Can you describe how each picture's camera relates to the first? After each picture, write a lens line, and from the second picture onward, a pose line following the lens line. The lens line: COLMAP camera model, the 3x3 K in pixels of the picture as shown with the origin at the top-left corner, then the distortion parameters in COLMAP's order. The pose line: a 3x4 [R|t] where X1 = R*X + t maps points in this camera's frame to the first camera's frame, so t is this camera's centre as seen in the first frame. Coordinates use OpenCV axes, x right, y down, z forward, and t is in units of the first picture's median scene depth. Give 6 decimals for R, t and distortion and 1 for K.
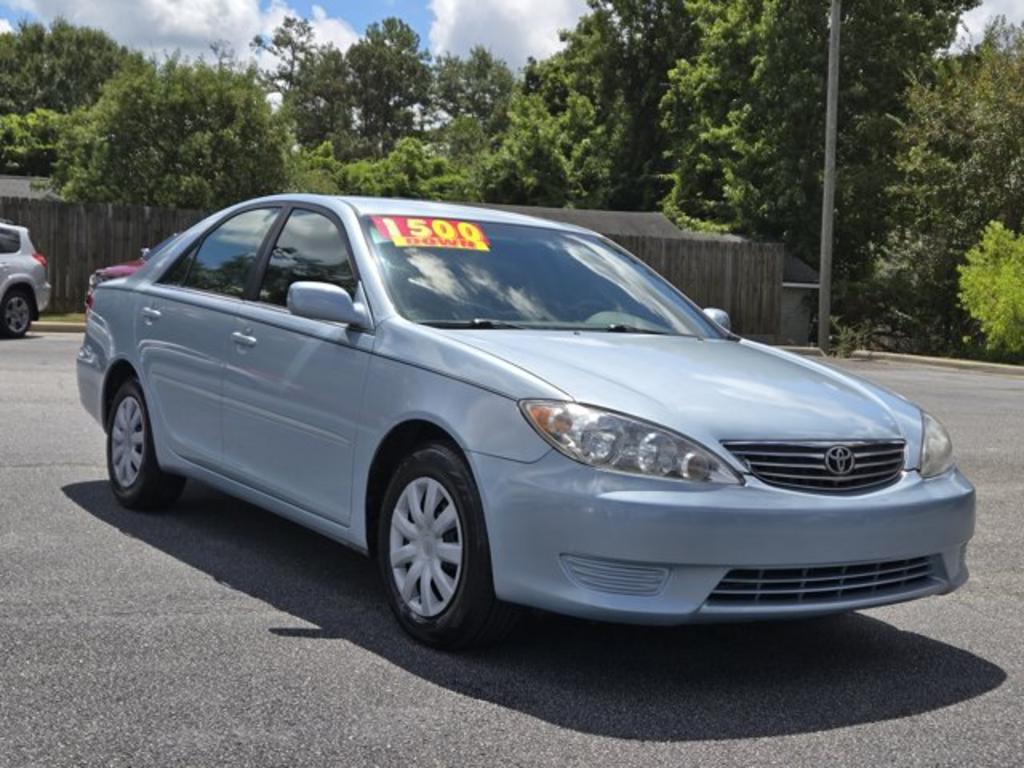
lens RADIAL K [[1390.3, 0, 540.1], [0, 1390.3, 383.2], [0, 0, 1]] dist [0.079011, -0.052489]
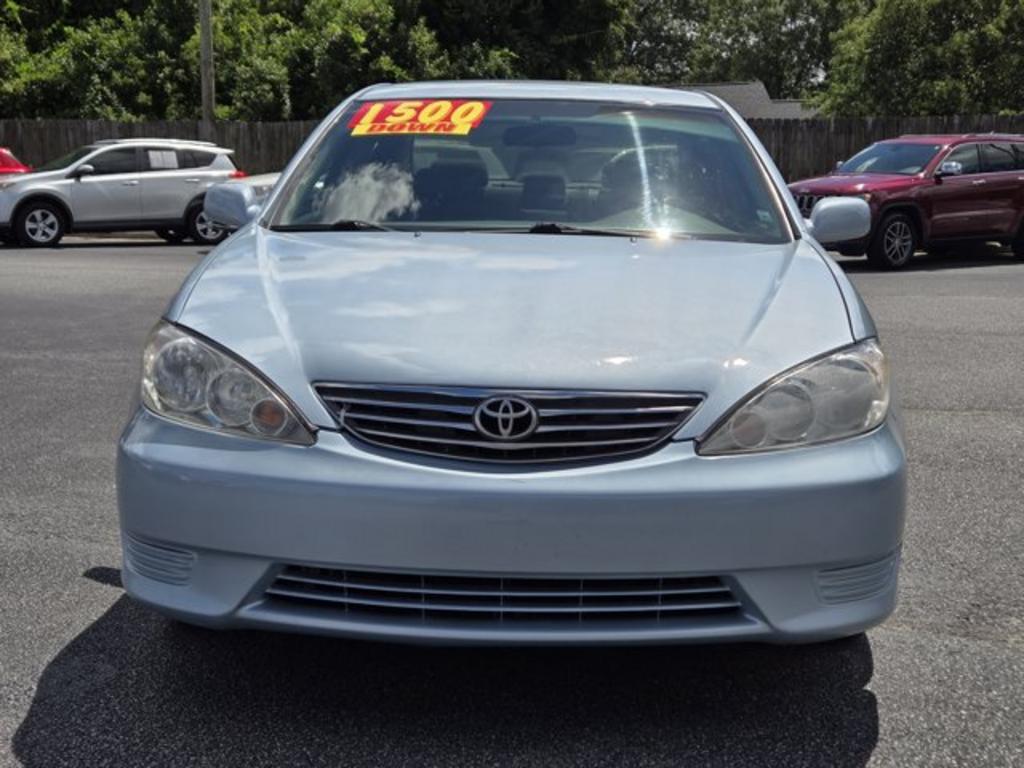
lens RADIAL K [[1390.3, 0, 540.1], [0, 1390.3, 383.2], [0, 0, 1]] dist [0.079011, -0.052489]
pose [[0.801507, 0.041452, -0.596547, 0.617078], [-0.007251, 0.998195, 0.059618, -0.000639], [0.597942, -0.043458, 0.800361, 0.481592]]
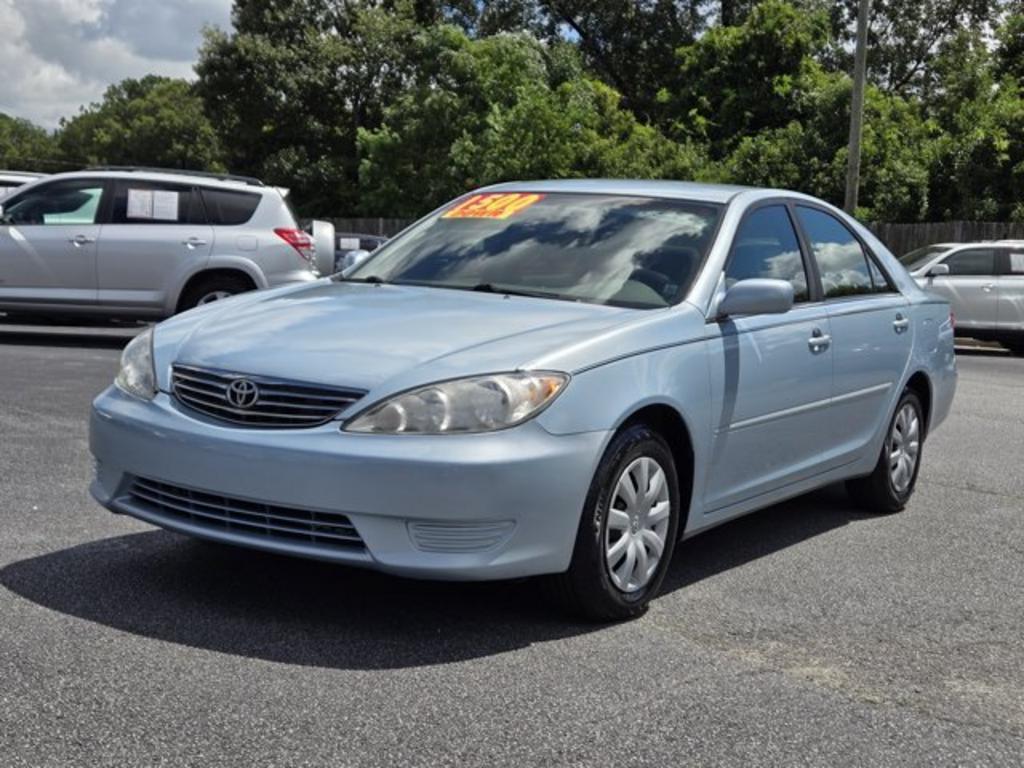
lens RADIAL K [[1390.3, 0, 540.1], [0, 1390.3, 383.2], [0, 0, 1]] dist [0.079011, -0.052489]
pose [[0.378591, 0.049553, -0.924237, 1.216106], [-0.093242, 0.995528, 0.015181, 0.012585], [0.920856, 0.080431, 0.381518, 0.810410]]
